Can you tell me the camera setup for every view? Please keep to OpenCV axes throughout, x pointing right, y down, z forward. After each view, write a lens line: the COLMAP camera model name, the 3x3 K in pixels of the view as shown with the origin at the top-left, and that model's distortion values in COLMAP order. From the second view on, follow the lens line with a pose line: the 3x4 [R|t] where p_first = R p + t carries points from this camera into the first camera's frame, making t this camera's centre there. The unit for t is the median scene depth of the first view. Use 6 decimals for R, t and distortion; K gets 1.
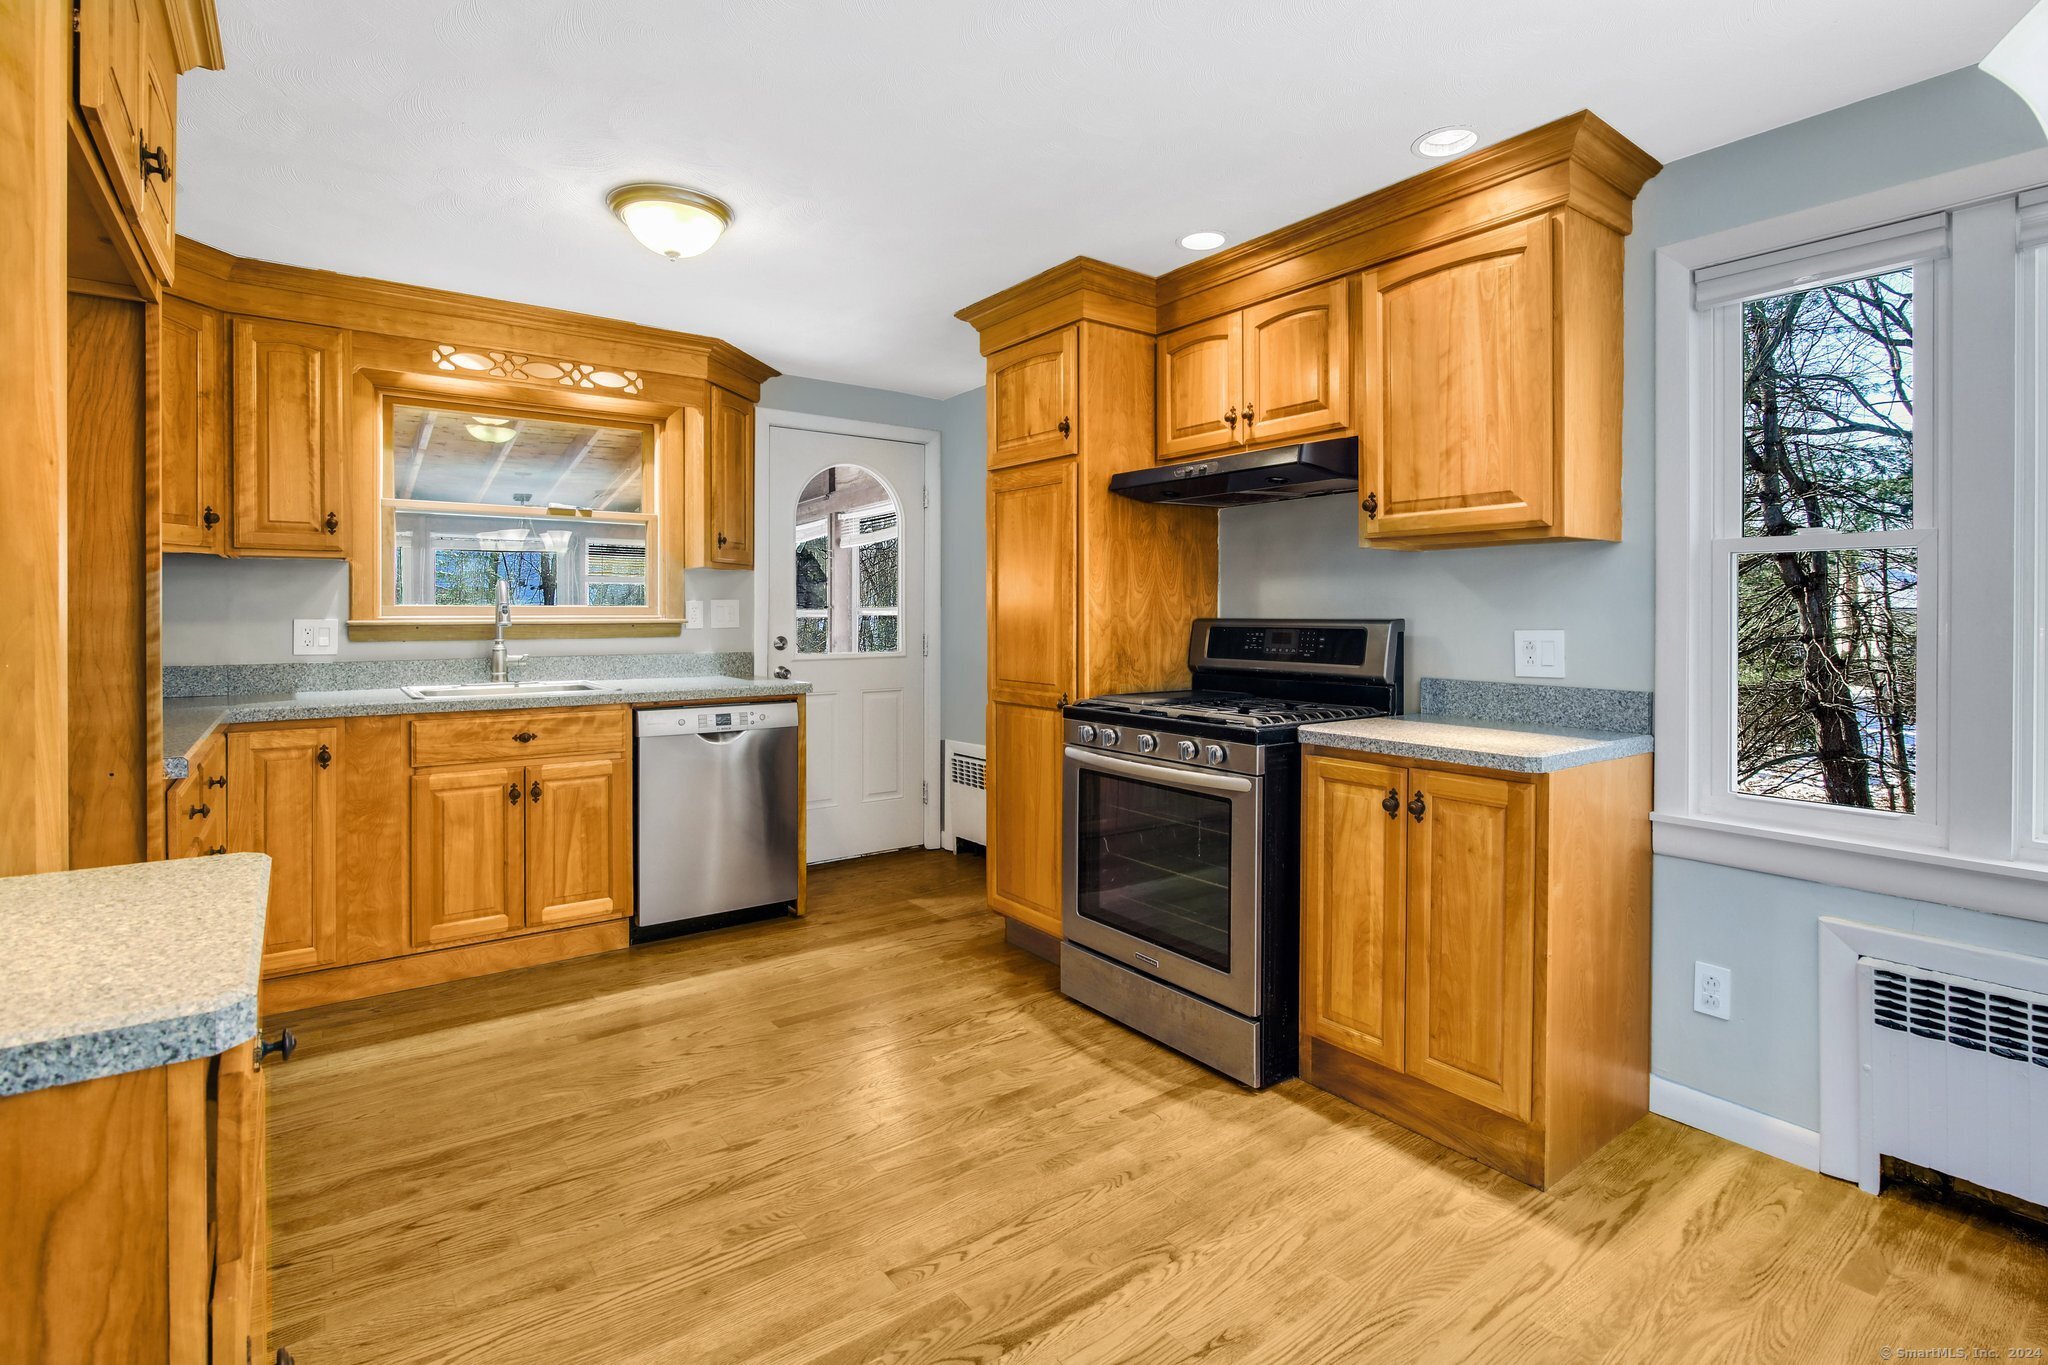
lens RADIAL K [[959.4, 0, 998.3], [0, 959.4, 625.3], [0, 0, 1]] dist [-0.019680, 0.001047]
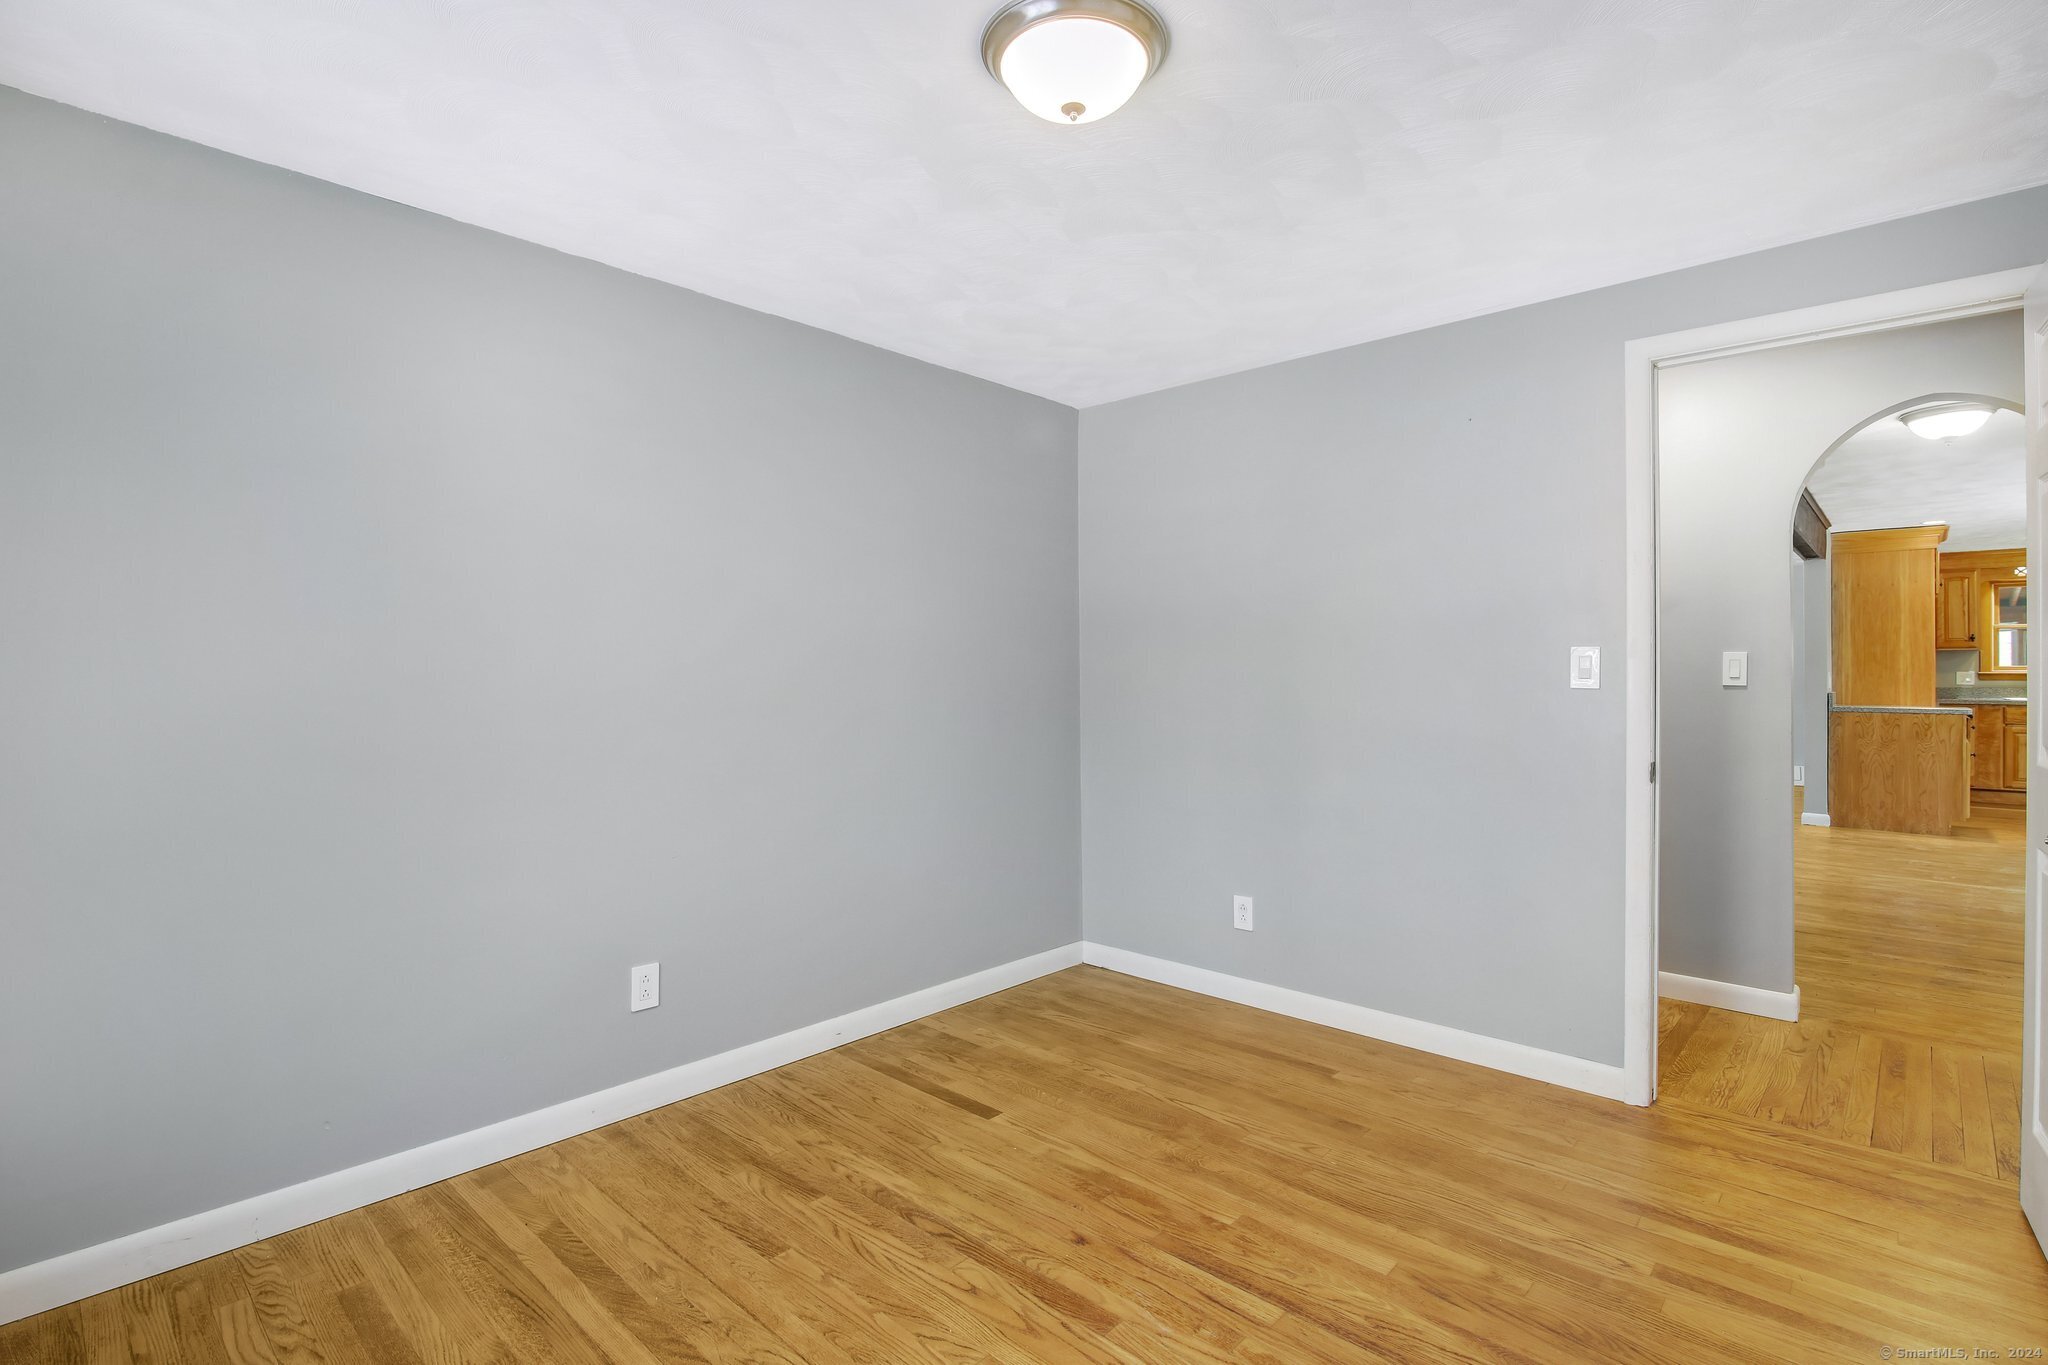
lens RADIAL K [[968.3, 0, 1024.4], [0, 968.3, 675.9], [0, 0, 1]] dist [-0.020824, 0.000889]
pose [[0.203781, -0.000964, -0.979016, 1.685618], [-0.008314, 0.999962, -0.002715, 0.042431], [0.978981, 0.008692, 0.203765, -2.646003]]
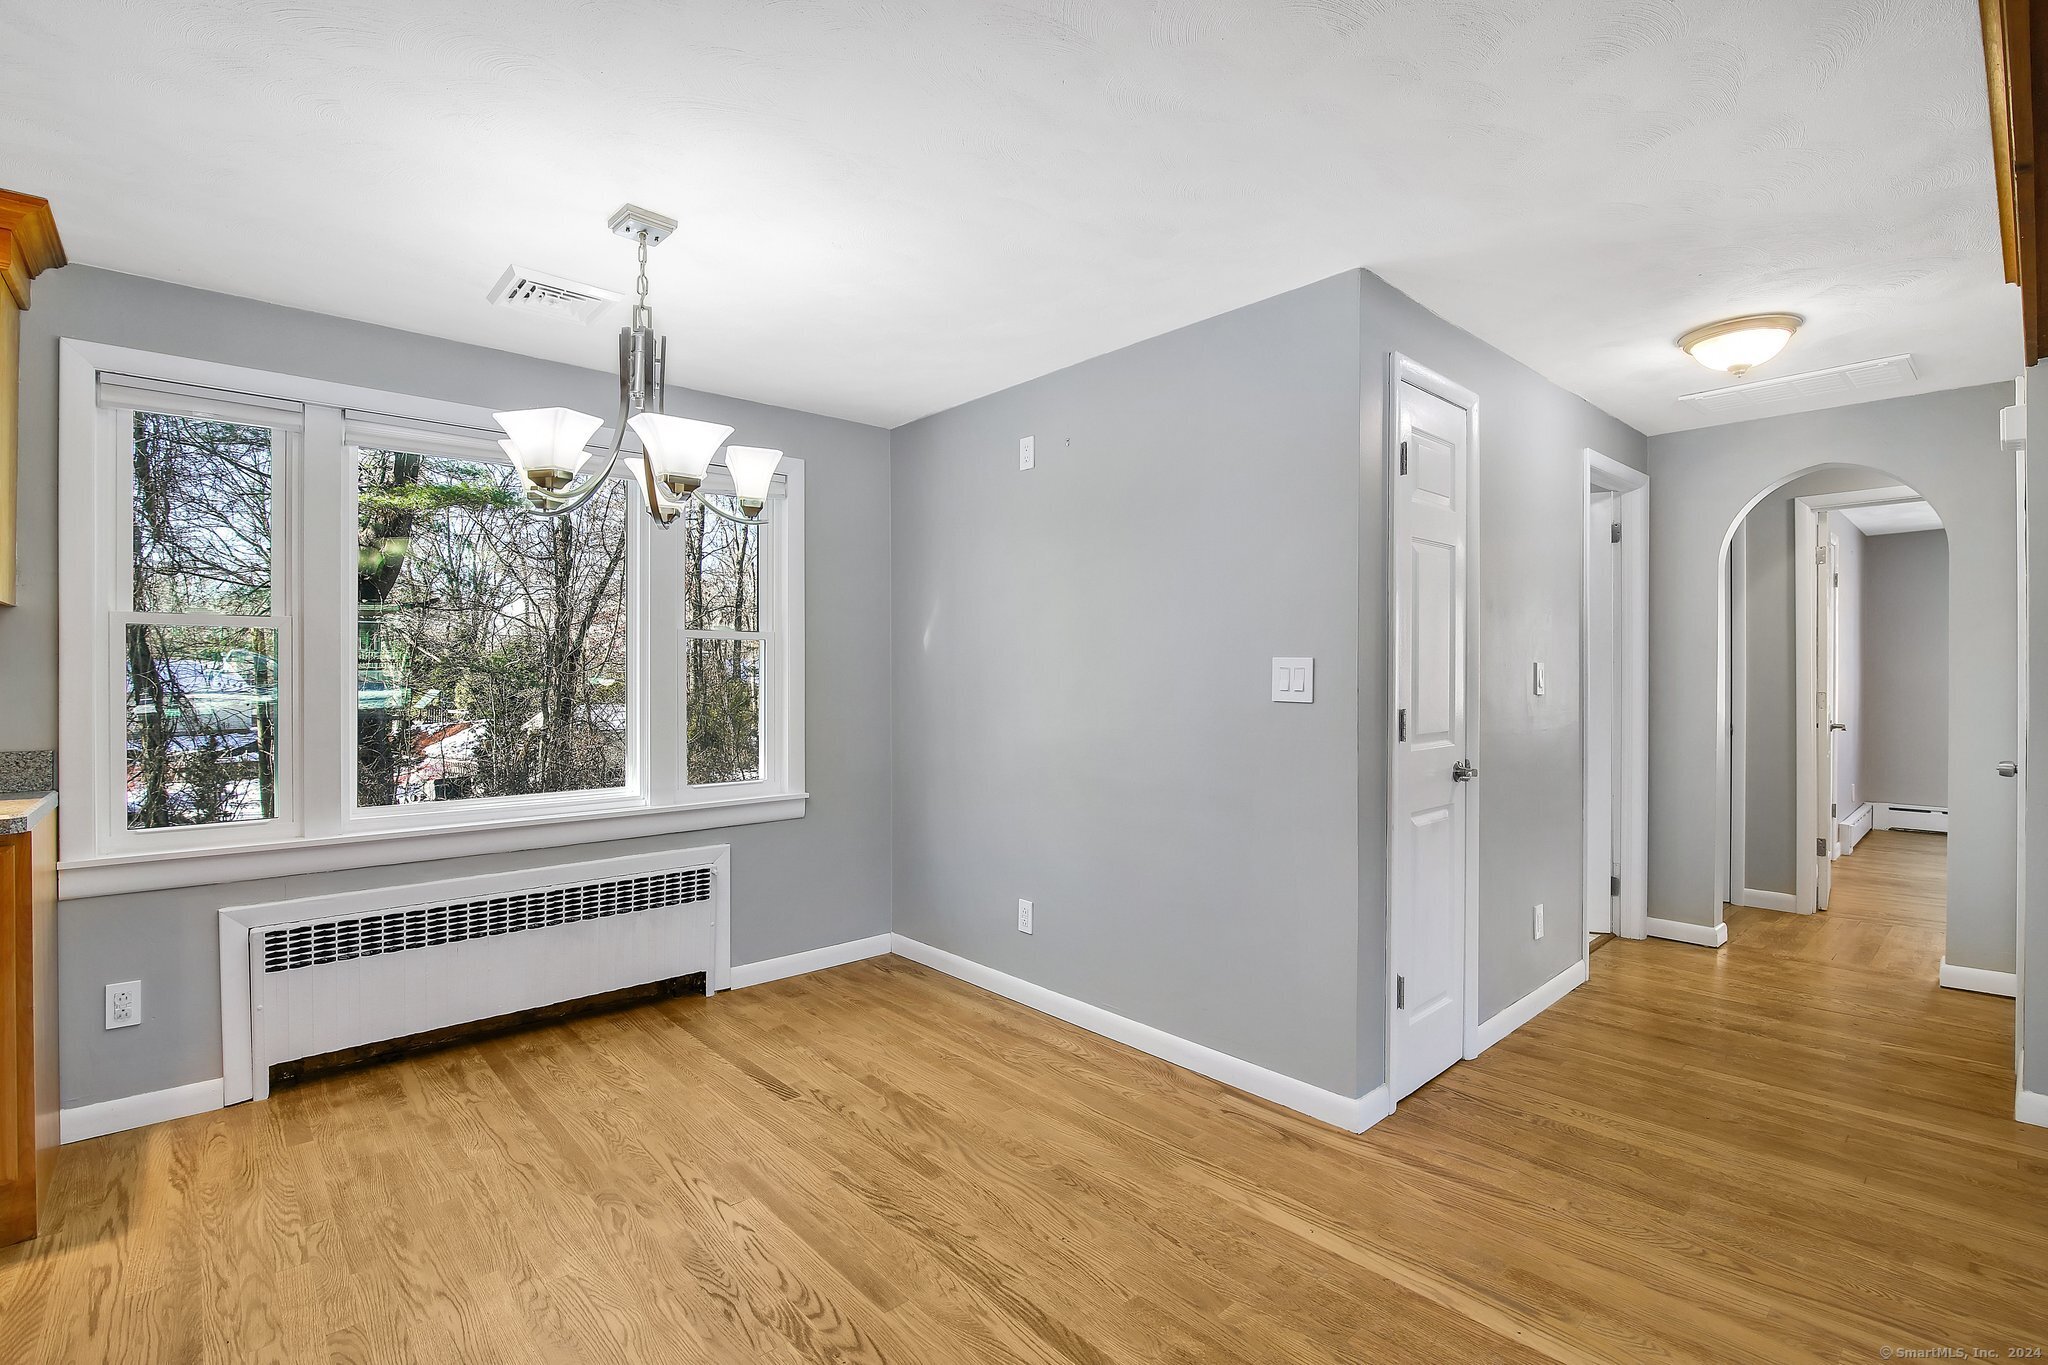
lens RADIAL K [[949.4, 0, 1040.7], [0, 949.4, 675.4], [0, 0, 1]] dist [-0.019074, 0.000431]
pose [[-0.110675, -0.005949, 0.993839, -0.390492], [0.012739, 0.999891, 0.007404, -0.009152], [-0.993775, 0.013480, -0.110587, 0.005367]]
